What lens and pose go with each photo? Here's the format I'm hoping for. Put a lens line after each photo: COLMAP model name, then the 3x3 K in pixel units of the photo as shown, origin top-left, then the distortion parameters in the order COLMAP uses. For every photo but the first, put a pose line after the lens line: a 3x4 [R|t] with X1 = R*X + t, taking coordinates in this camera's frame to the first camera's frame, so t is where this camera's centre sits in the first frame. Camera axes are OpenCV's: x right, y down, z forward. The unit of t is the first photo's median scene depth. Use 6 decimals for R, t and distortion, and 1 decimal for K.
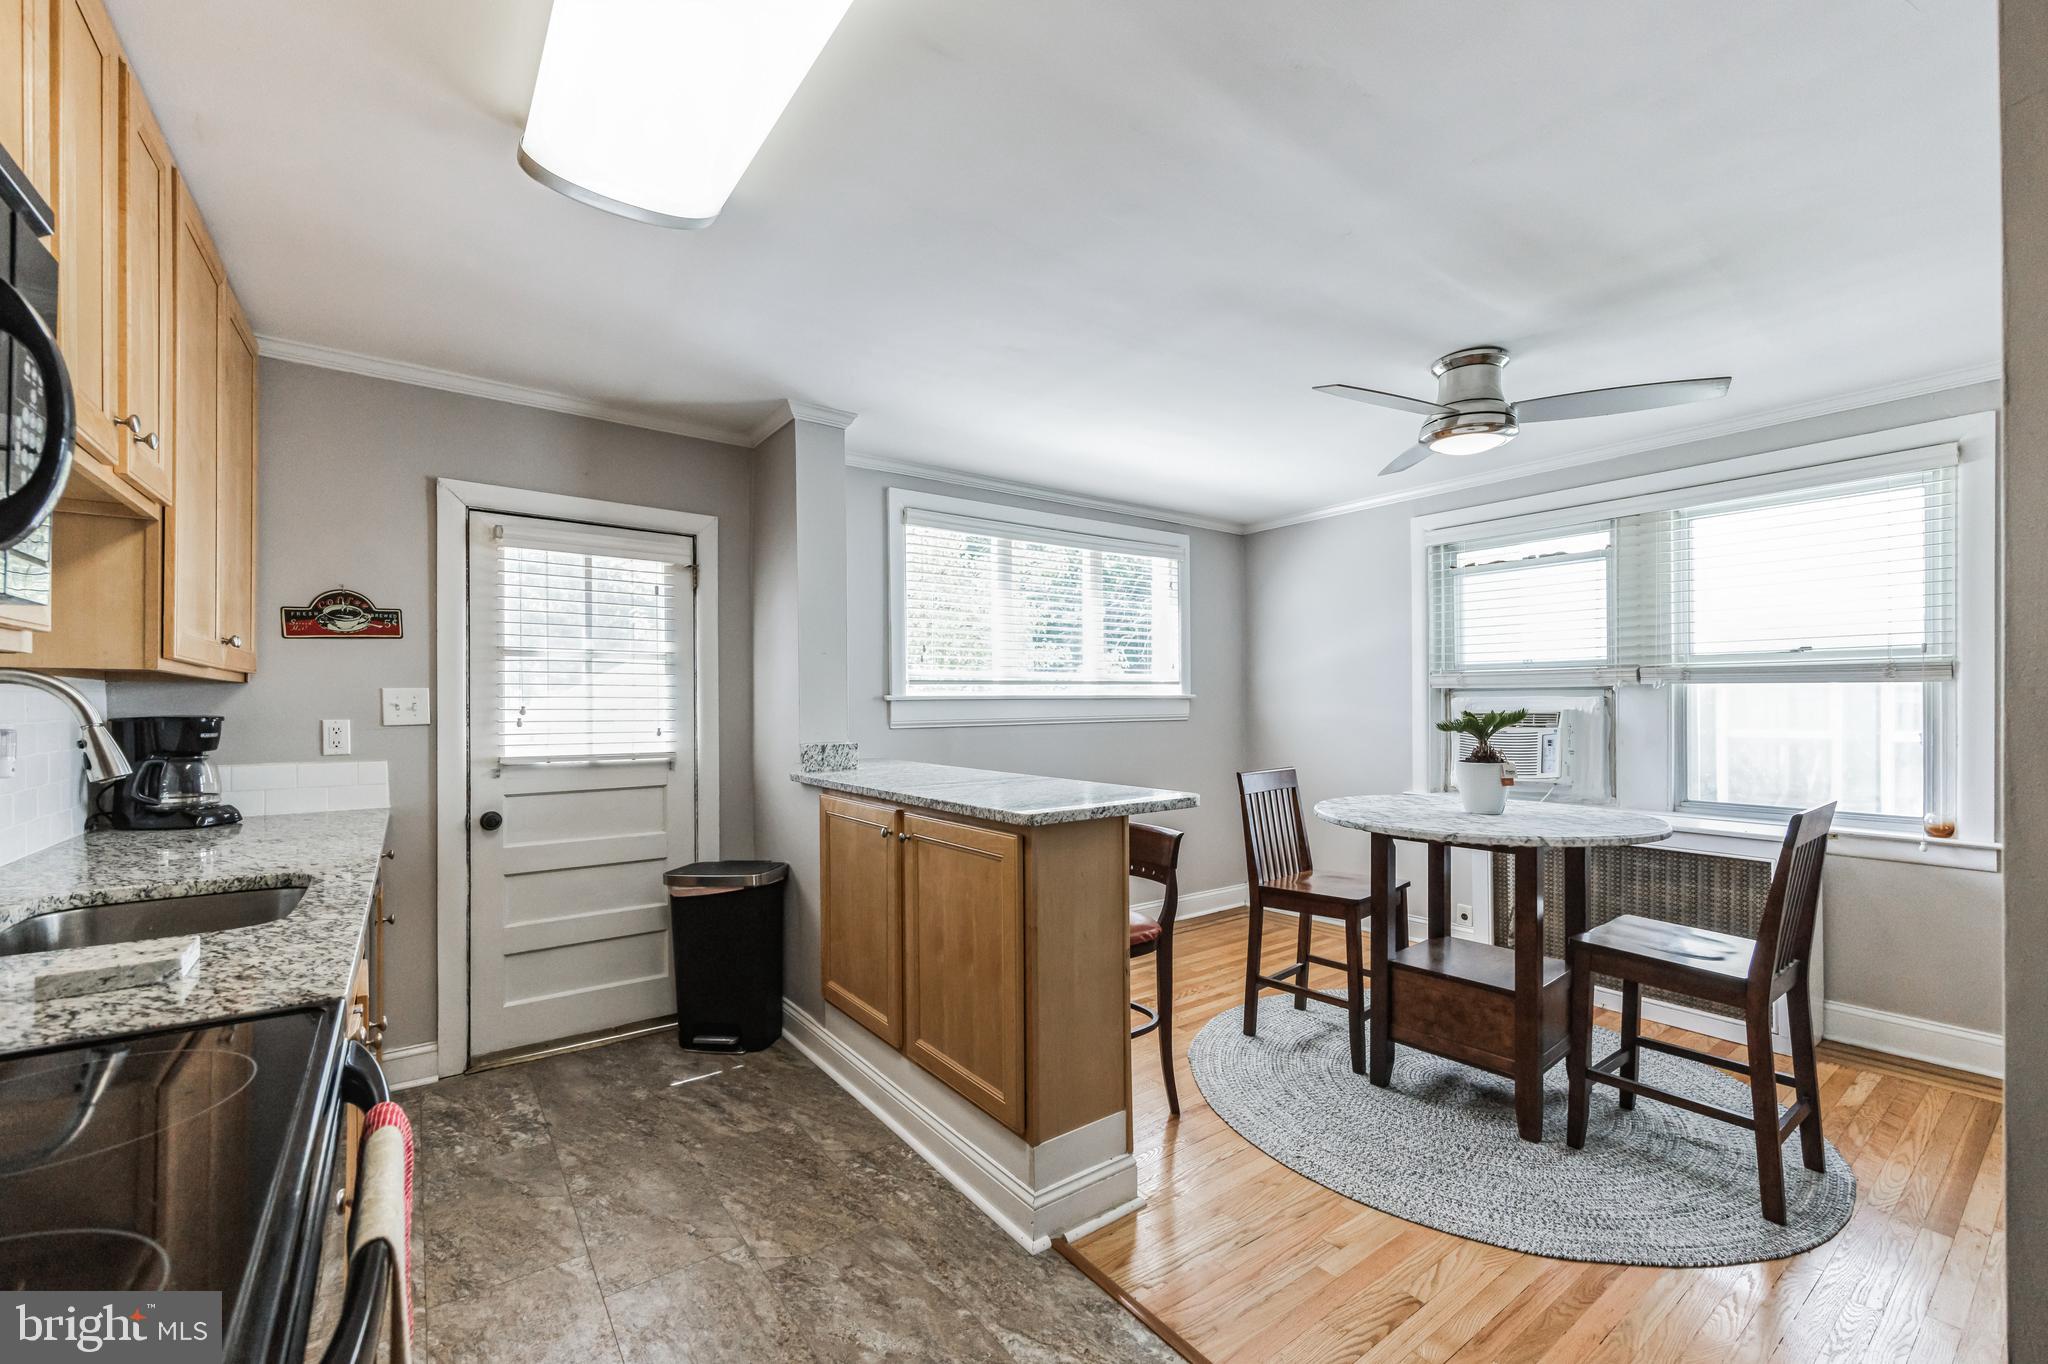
lens RADIAL K [[834.7, 0, 1030.8], [0, 834.7, 697.9], [0, 0, 1]] dist [0.000994, 0.002162]
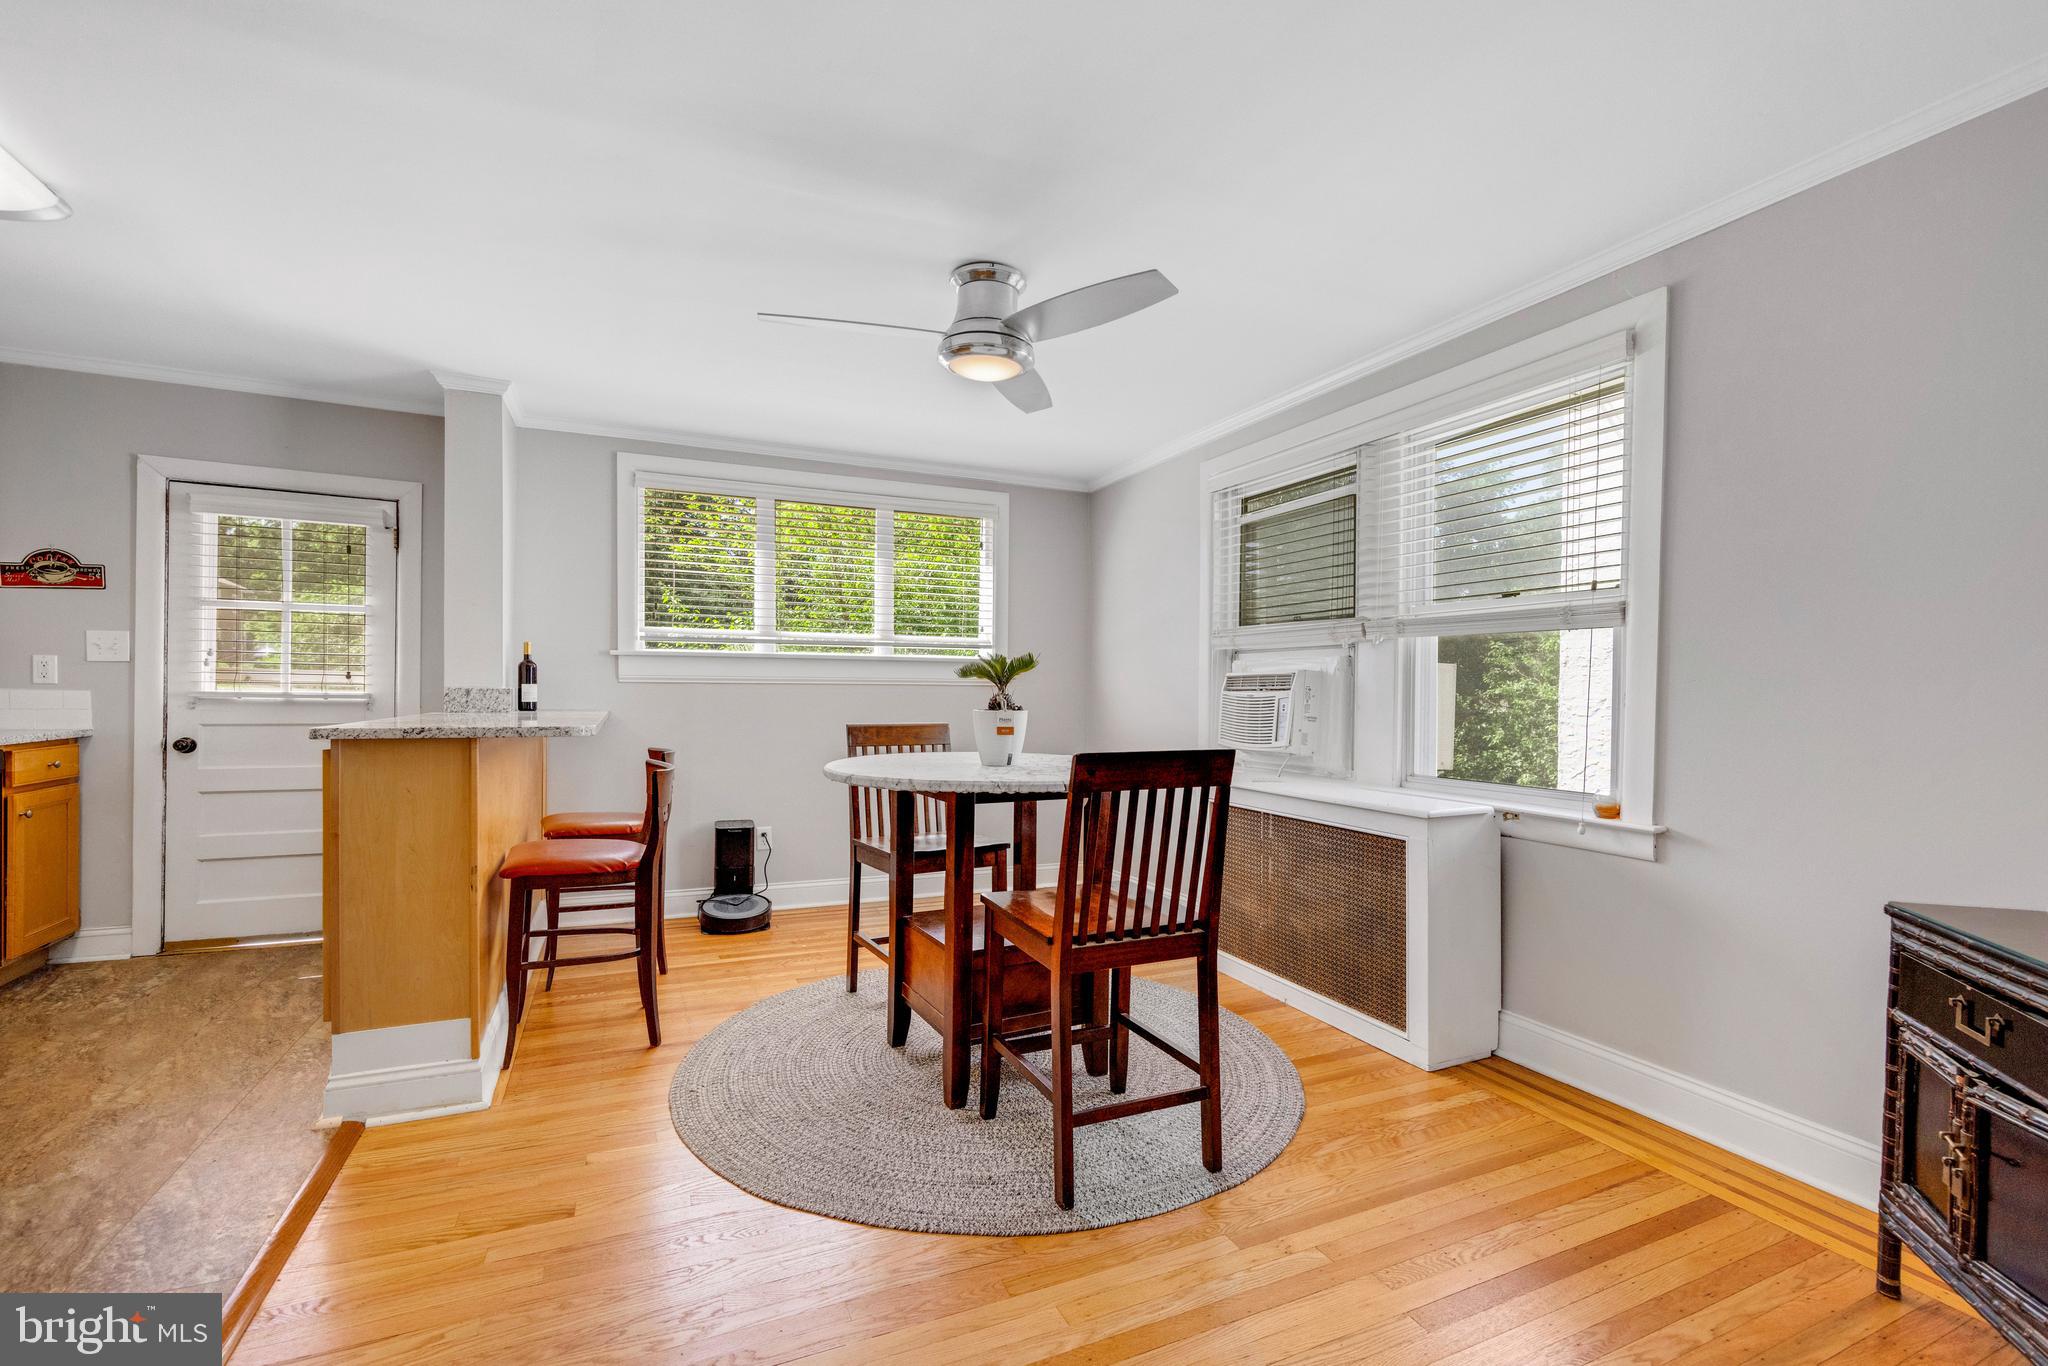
lens RADIAL K [[862.3, 0, 1040.9], [0, 862.3, 702.5], [0, 0, 1]] dist [0.001190, -0.000082]
pose [[0.976966, 0.016387, -0.212766, 0.778667], [-0.012947, 0.999762, 0.017549, 0.048880], [0.213003, -0.014390, 0.976946, 0.068017]]
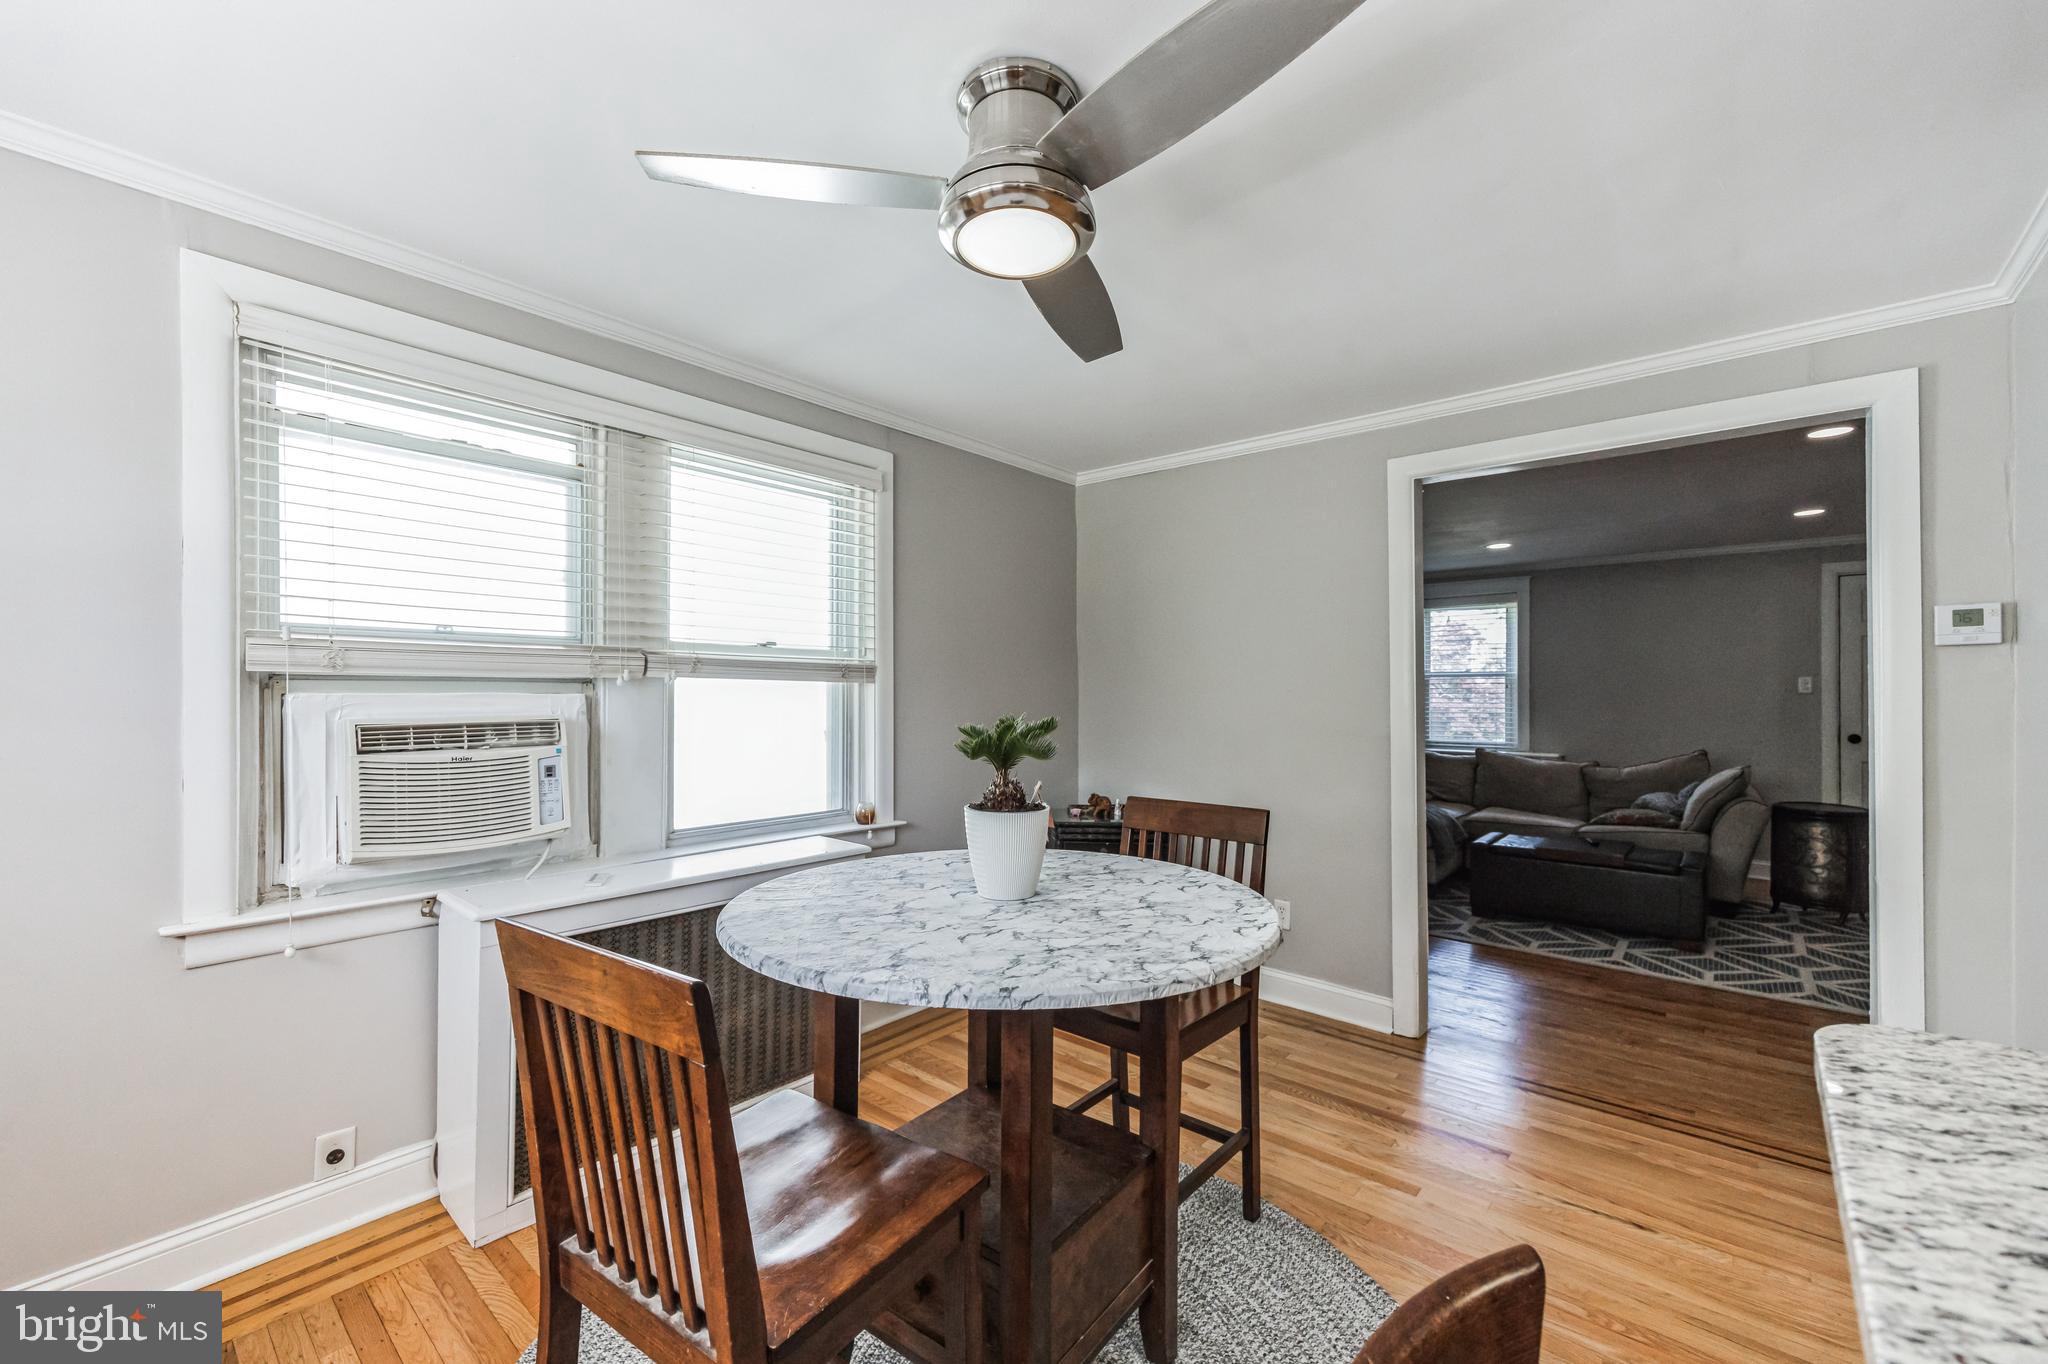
lens RADIAL K [[834.7, 0, 1006.4], [0, 834.7, 707.8], [0, 0, 1]] dist [0.000994, 0.002162]
pose [[-0.176266, -0.016435, 0.984205, -0.029016], [-0.010300, 0.999837, 0.014851, -0.005096], [-0.984289, -0.007520, -0.176406, 1.140079]]
